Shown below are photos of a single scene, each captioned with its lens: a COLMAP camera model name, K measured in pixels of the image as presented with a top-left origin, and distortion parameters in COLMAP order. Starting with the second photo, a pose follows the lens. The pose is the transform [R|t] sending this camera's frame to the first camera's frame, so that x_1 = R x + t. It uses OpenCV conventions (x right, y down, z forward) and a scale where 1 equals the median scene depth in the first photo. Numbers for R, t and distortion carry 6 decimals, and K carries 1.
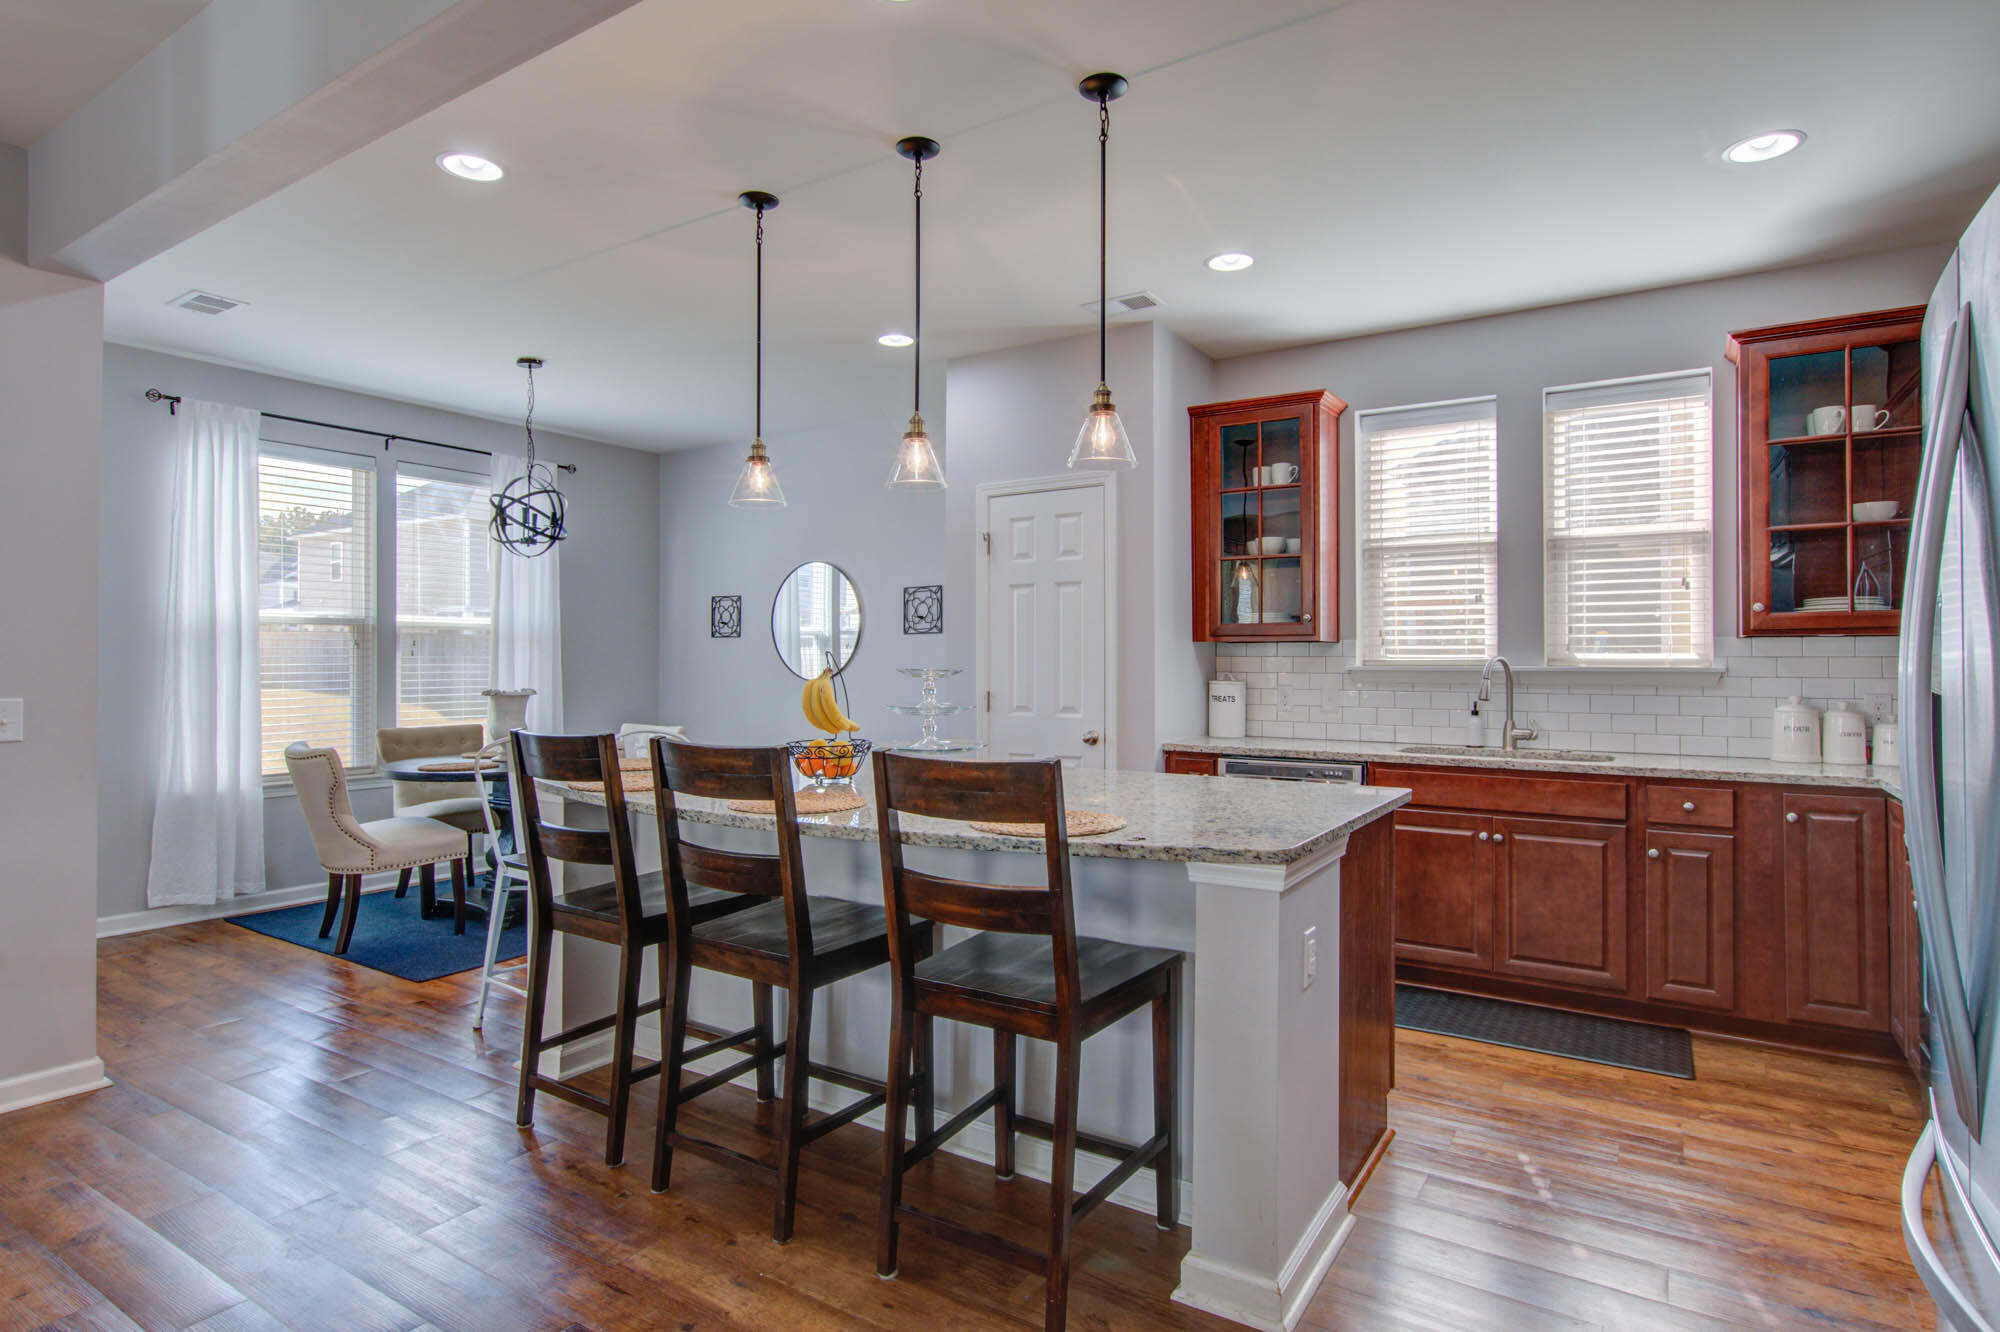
lens RADIAL K [[1050.3, 0, 1003.2], [0, 1050.3, 654.8], [0, 0, 1]] dist [-0.009083, 0.004046]
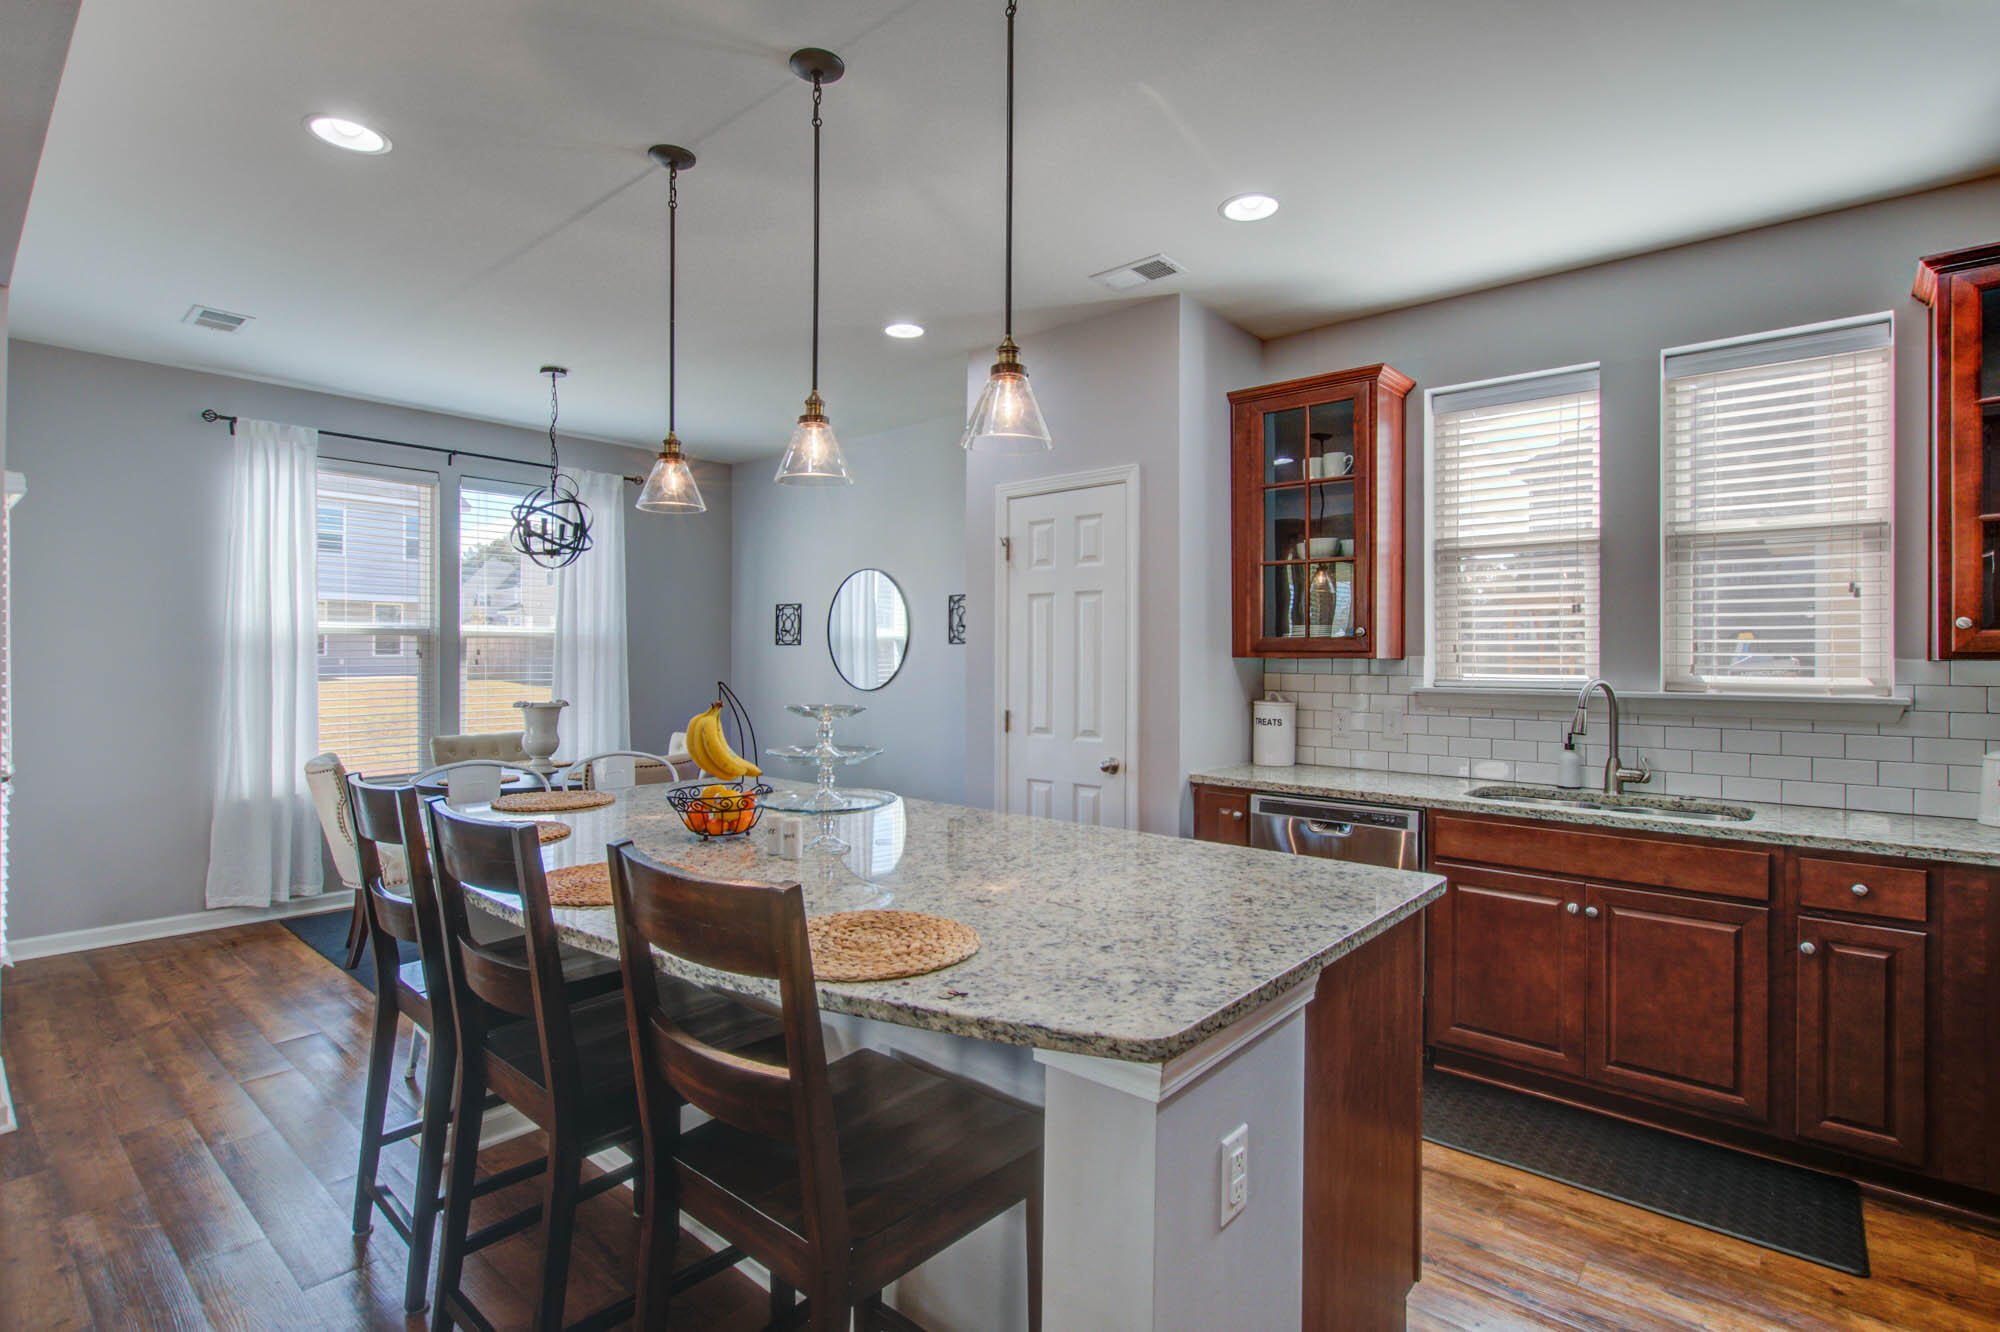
lens RADIAL K [[956.3, 0, 1009.4], [0, 956.3, 654.2], [0, 0, 1]] dist [-0.002574, -0.002049]
pose [[0.990340, 0.003274, -0.138624, 0.120393], [-0.002640, 0.999985, 0.004758, -0.021111], [0.138637, -0.004346, 0.990334, 0.199109]]
